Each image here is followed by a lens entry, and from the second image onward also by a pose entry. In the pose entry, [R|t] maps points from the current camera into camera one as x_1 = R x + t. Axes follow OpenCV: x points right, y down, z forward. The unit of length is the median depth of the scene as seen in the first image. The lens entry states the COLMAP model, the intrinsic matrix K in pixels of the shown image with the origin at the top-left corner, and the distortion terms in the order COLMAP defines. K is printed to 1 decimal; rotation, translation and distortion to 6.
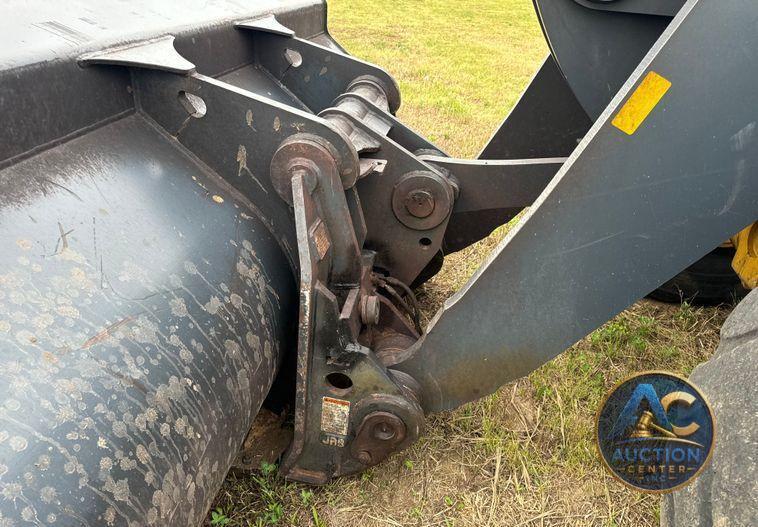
lens RADIAL K [[529.9, 0, 381.8], [0, 529.9, 278.5], [0, 0, 1]] dist [0.073407, -0.070398]
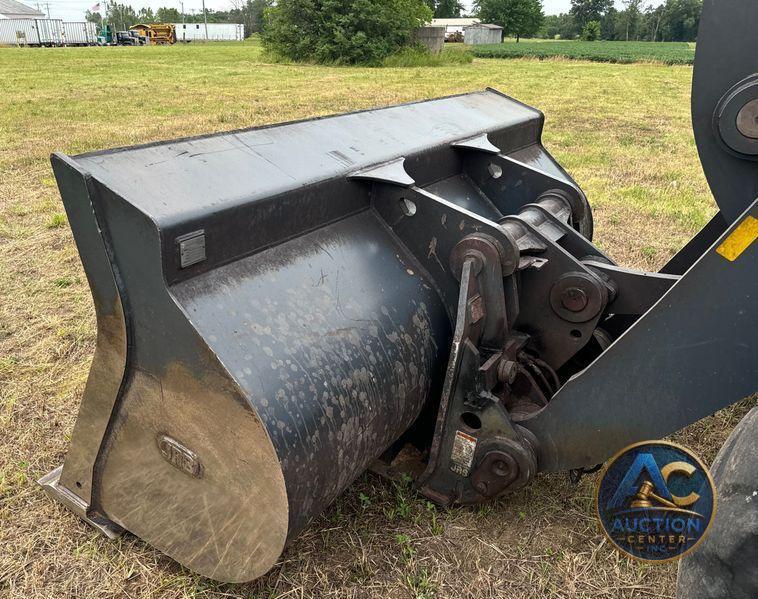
lens RADIAL K [[649.0, 0, 296.8], [0, 649.0, 324.6], [0, 0, 1]] dist [0.076170, -0.050182]
pose [[0.884308, 0.166798, -0.436094, 0.205078], [-0.213503, 0.975099, -0.059982, 0.156377], [0.415230, 0.146150, 0.897900, -0.660006]]
